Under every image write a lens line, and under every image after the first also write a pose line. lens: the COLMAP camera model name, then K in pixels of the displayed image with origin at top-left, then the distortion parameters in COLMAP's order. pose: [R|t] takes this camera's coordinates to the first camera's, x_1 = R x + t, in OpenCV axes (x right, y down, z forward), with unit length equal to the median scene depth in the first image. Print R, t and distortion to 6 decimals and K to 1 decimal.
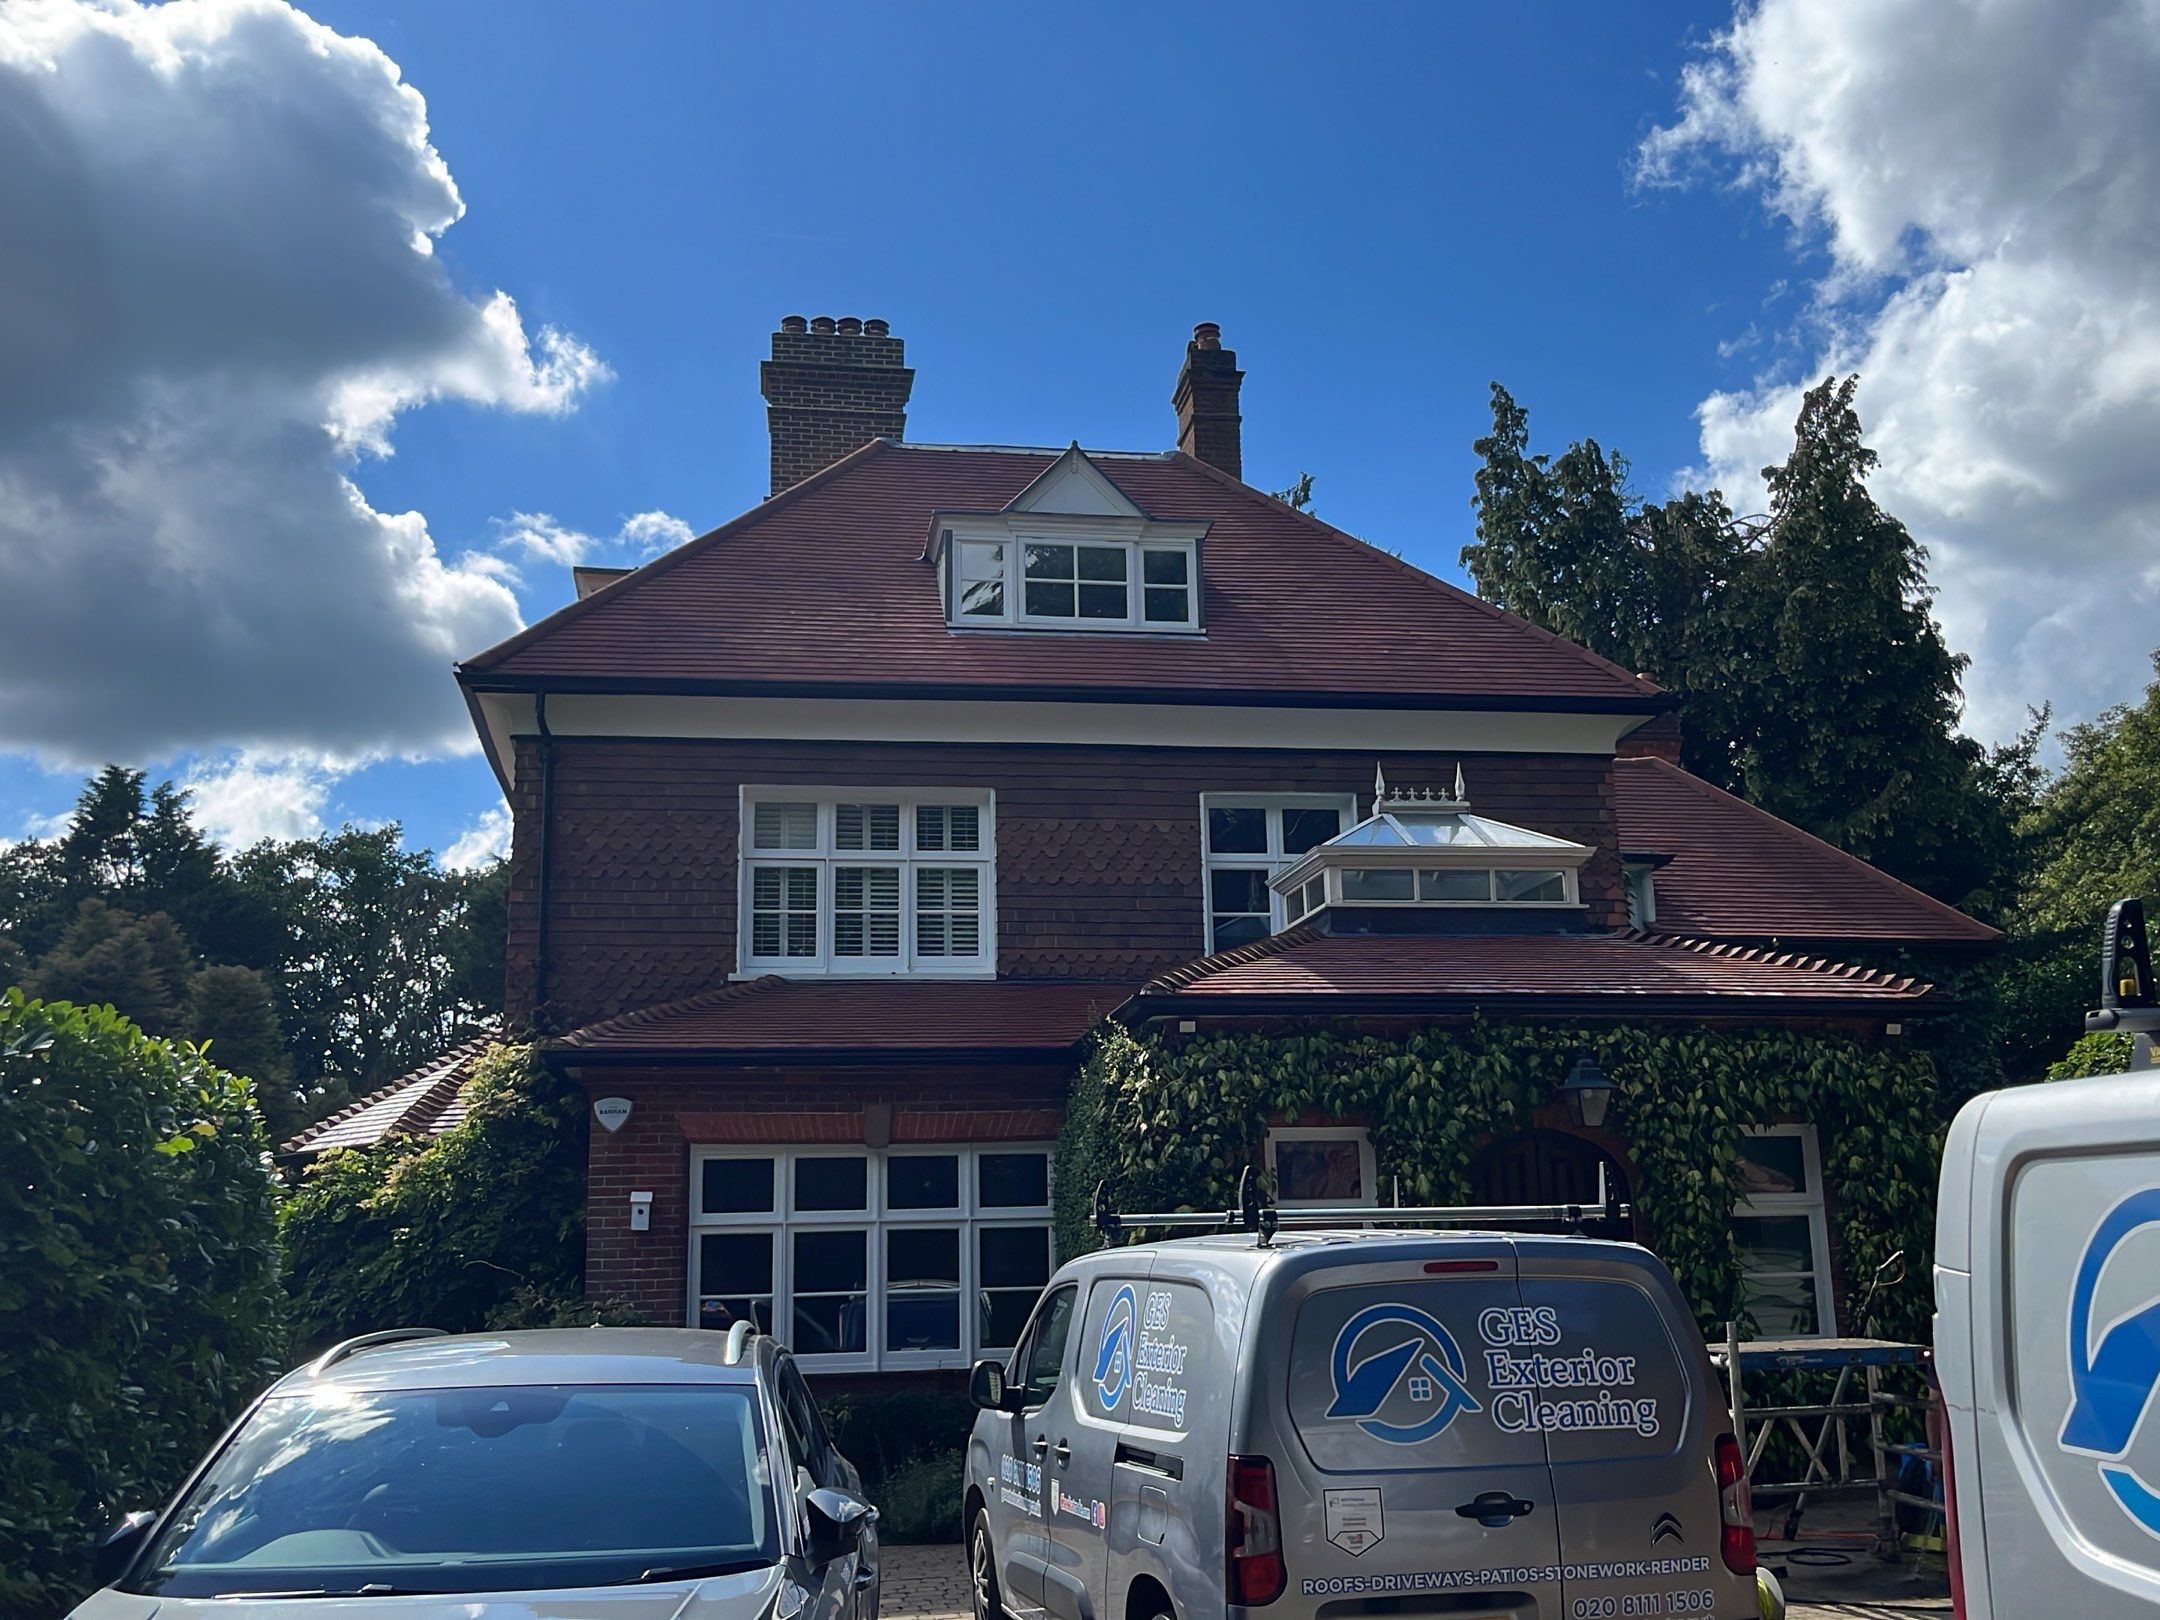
lens RADIAL K [[2090.1, 0, 1076.0], [0, 2090.1, 811.5], [0, 0, 1]] dist [0.055791, -0.006621]
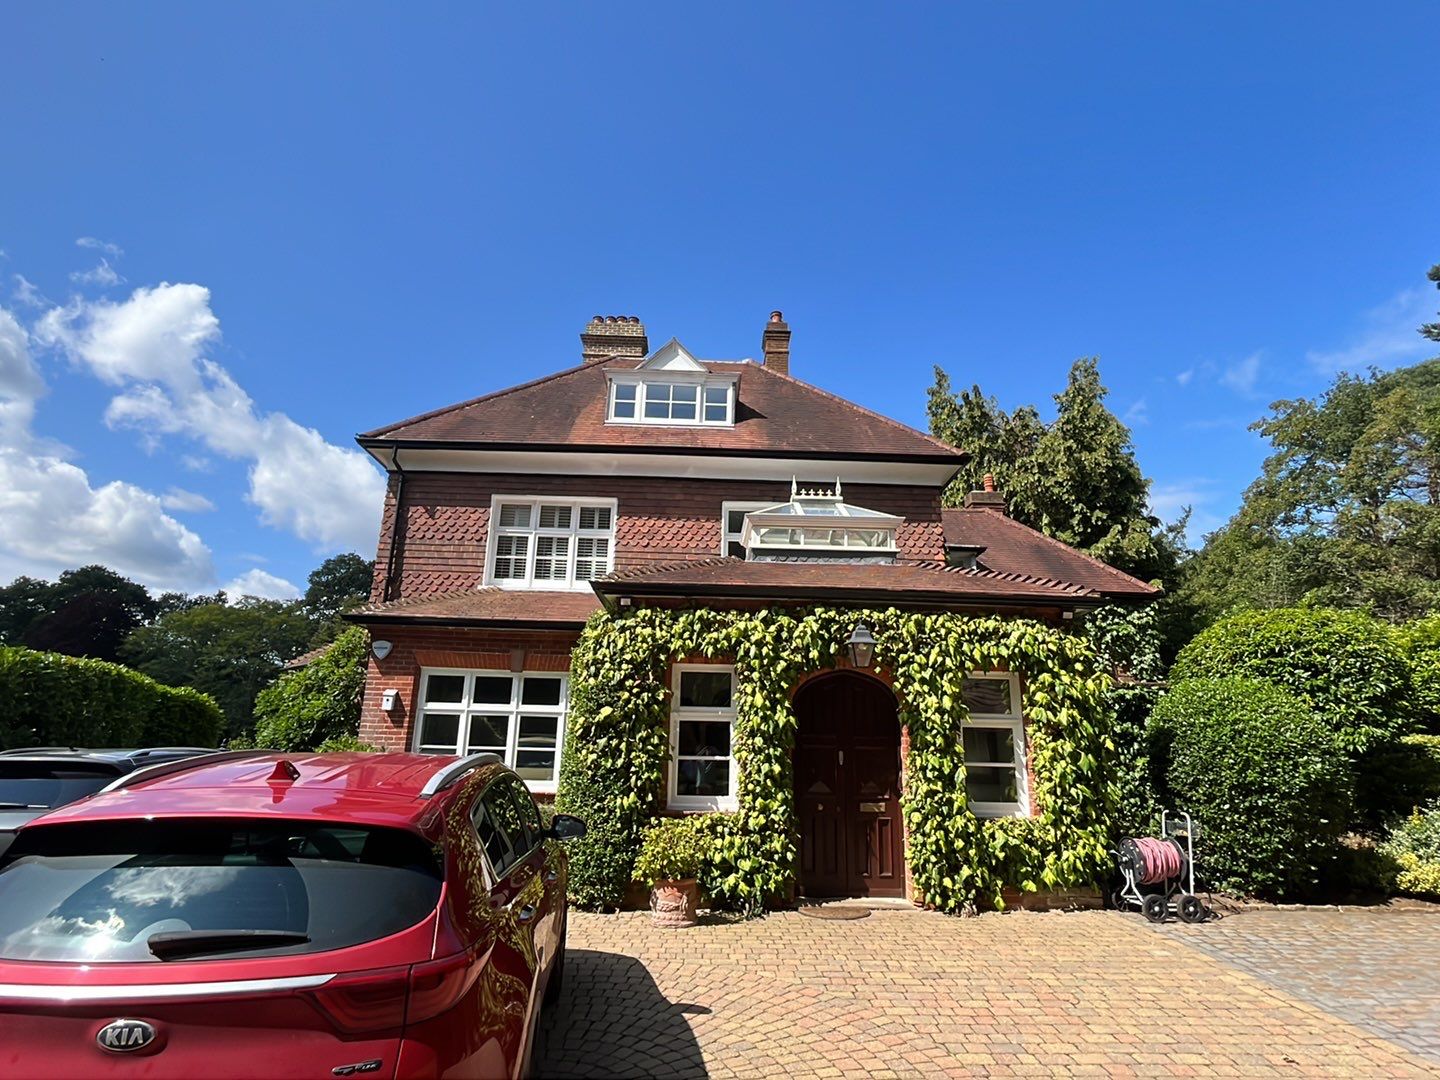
lens RADIAL K [[754.6, 0, 710.3], [0, 754.6, 549.4], [0, 0, 1]] dist [-0.001037, -0.000168]
pose [[0.989573, 0.011421, -0.143579, 0.182388], [-0.015413, 0.999524, -0.026720, 0.066431], [0.143205, 0.028655, 0.989278, 0.353722]]
